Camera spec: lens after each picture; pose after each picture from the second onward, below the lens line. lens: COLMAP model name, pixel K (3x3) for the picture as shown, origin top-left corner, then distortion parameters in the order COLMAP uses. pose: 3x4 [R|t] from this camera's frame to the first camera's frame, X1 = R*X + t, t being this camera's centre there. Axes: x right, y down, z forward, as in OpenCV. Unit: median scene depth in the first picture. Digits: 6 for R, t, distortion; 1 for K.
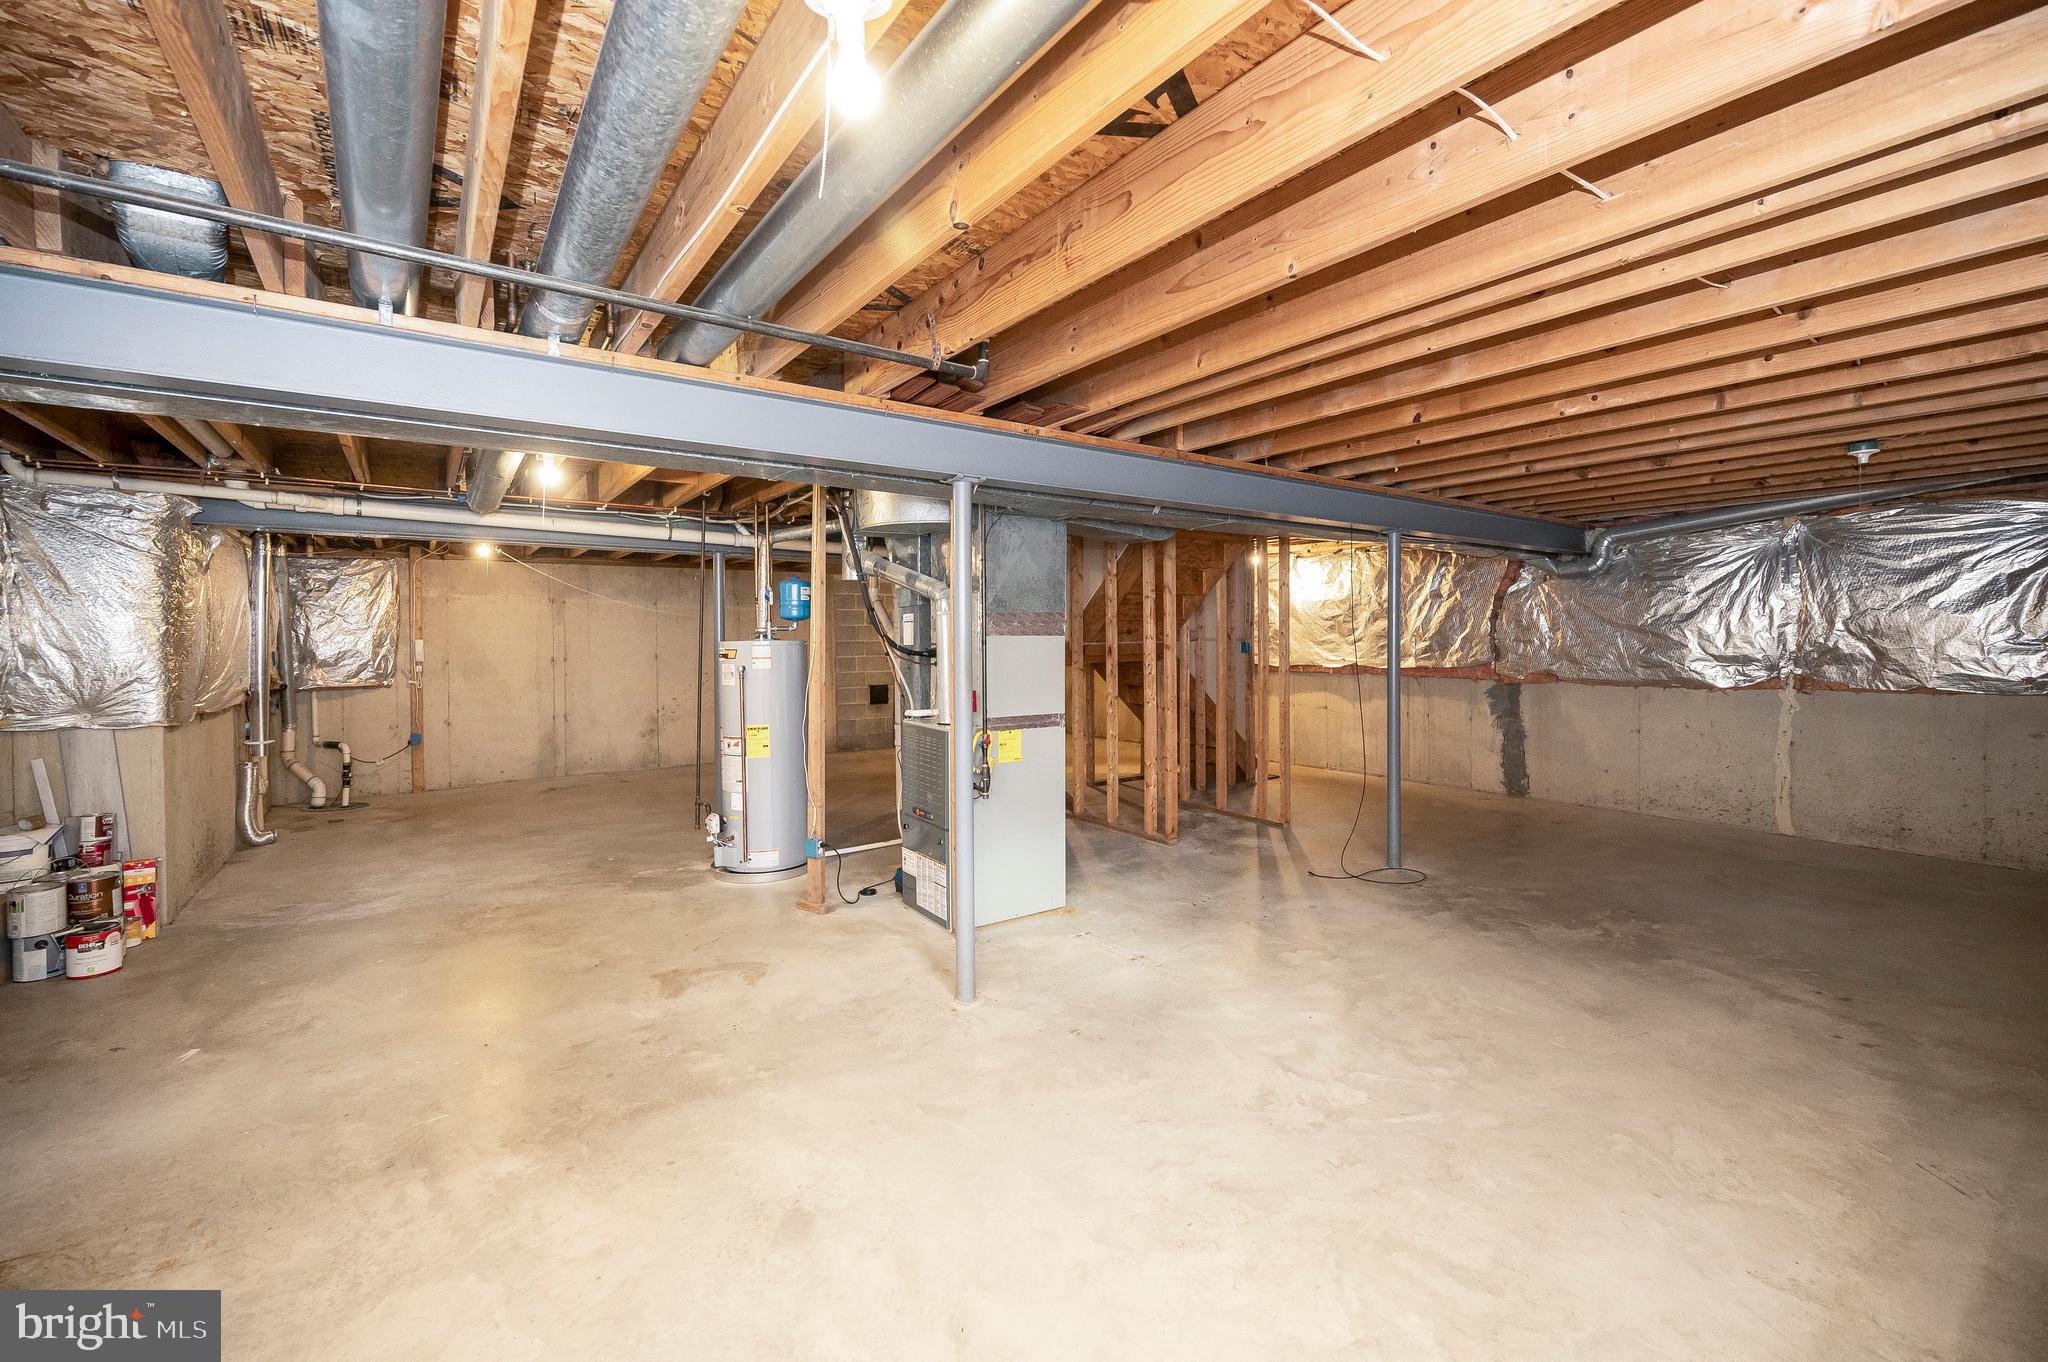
lens RADIAL K [[830.2, 0, 993.8], [0, 830.2, 640.5], [0, 0, 1]] dist [0.001940, -0.000937]
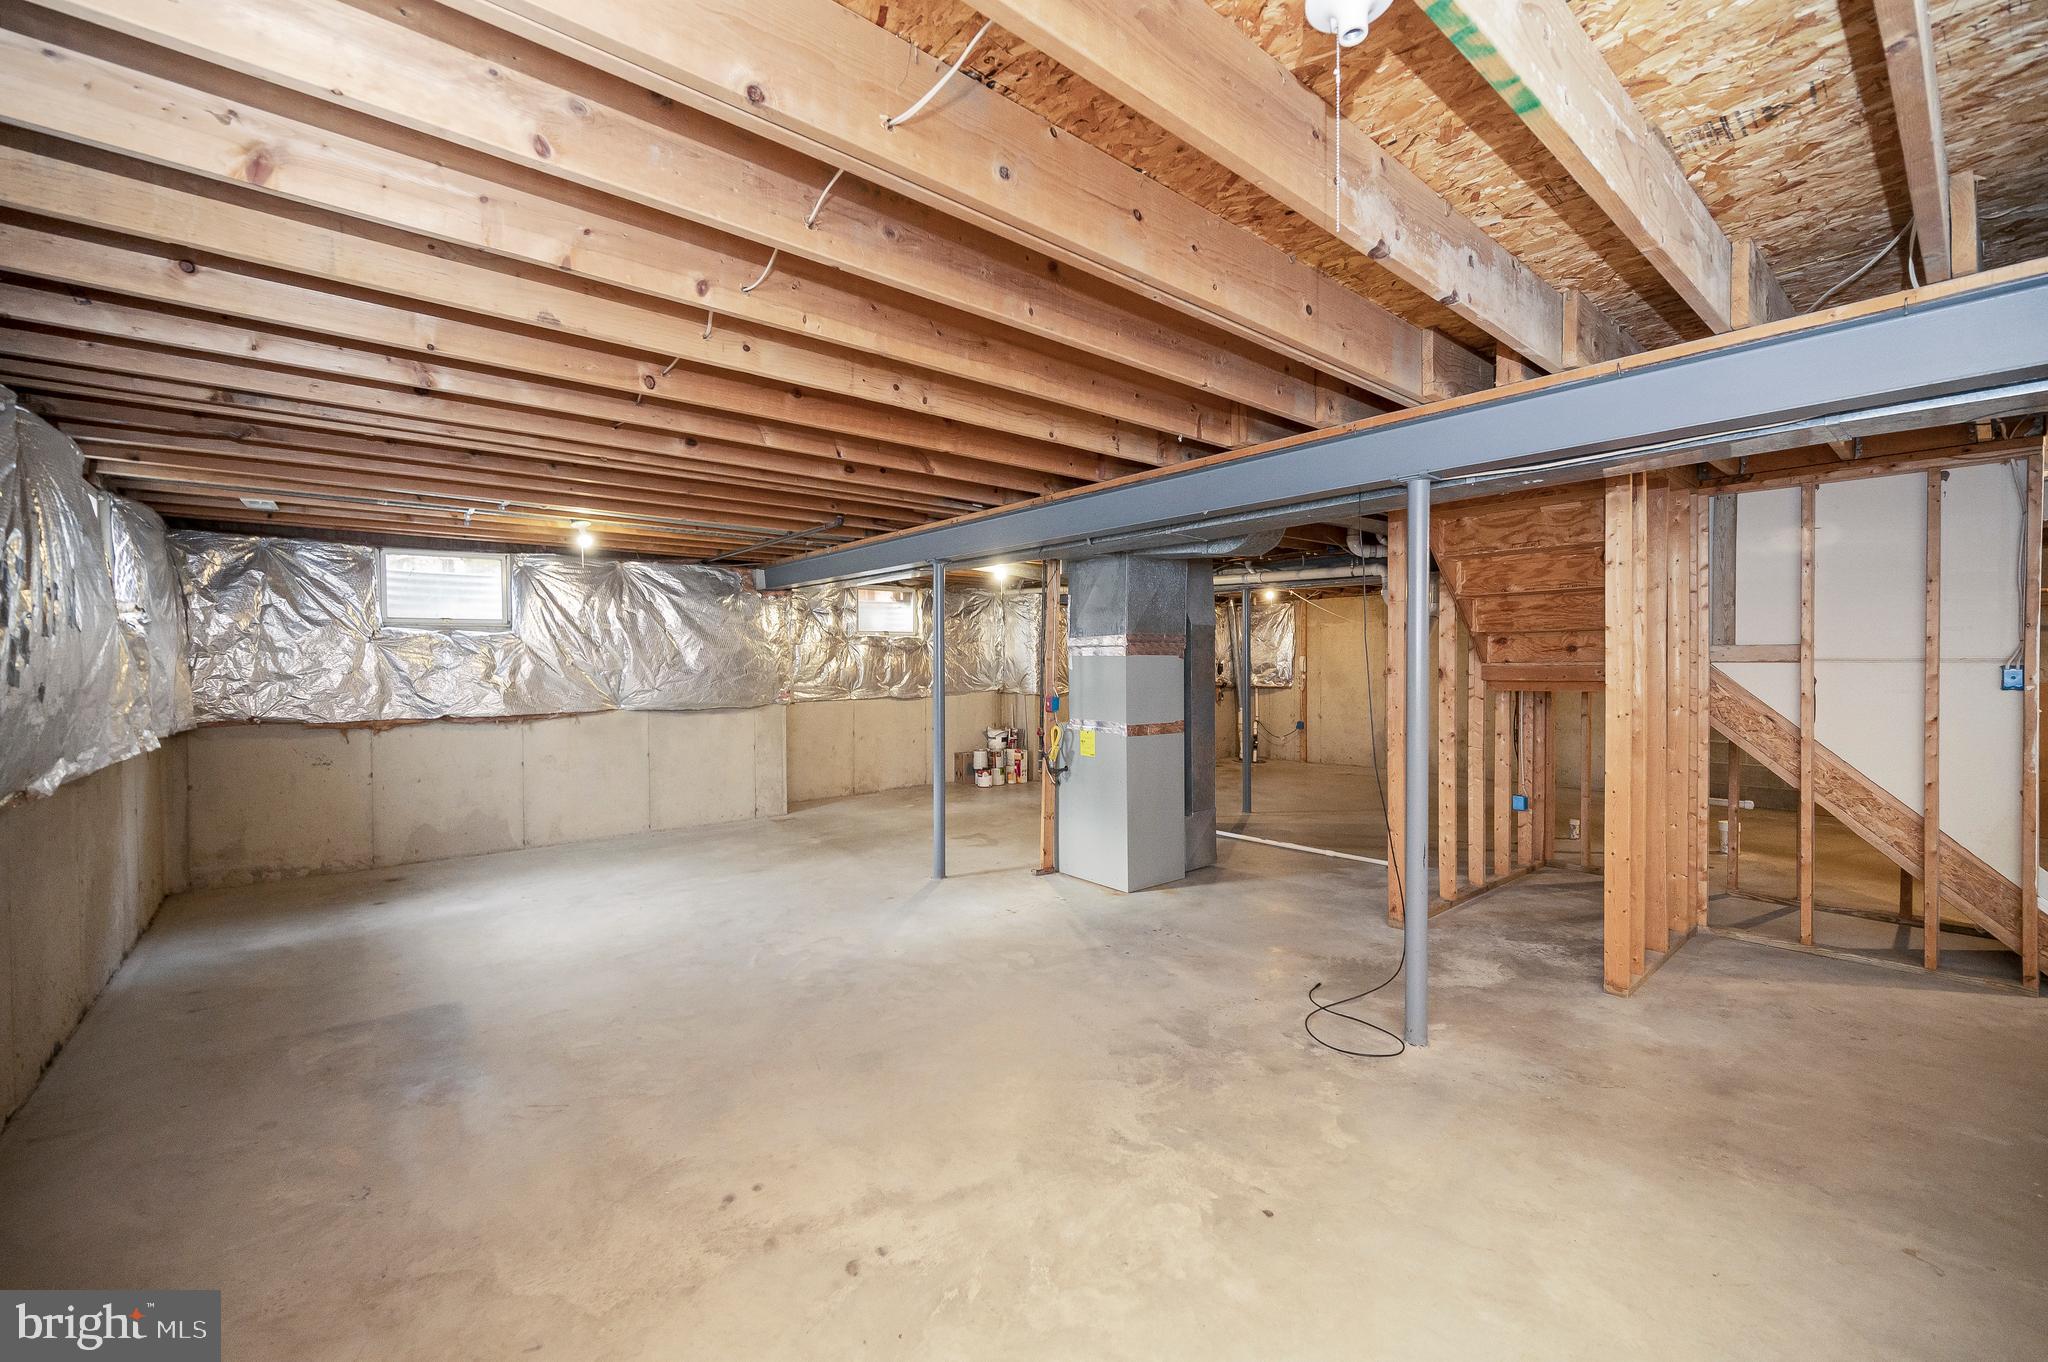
lens RADIAL K [[830.2, 0, 1022.3], [0, 830.2, 668.8], [0, 0, 1]] dist [0.001940, -0.000937]
pose [[0.078222, 0.015233, -0.996820, 1.331314], [-0.002226, 0.999883, 0.015105, 0.011889], [0.996934, 0.001038, 0.078247, 0.895454]]
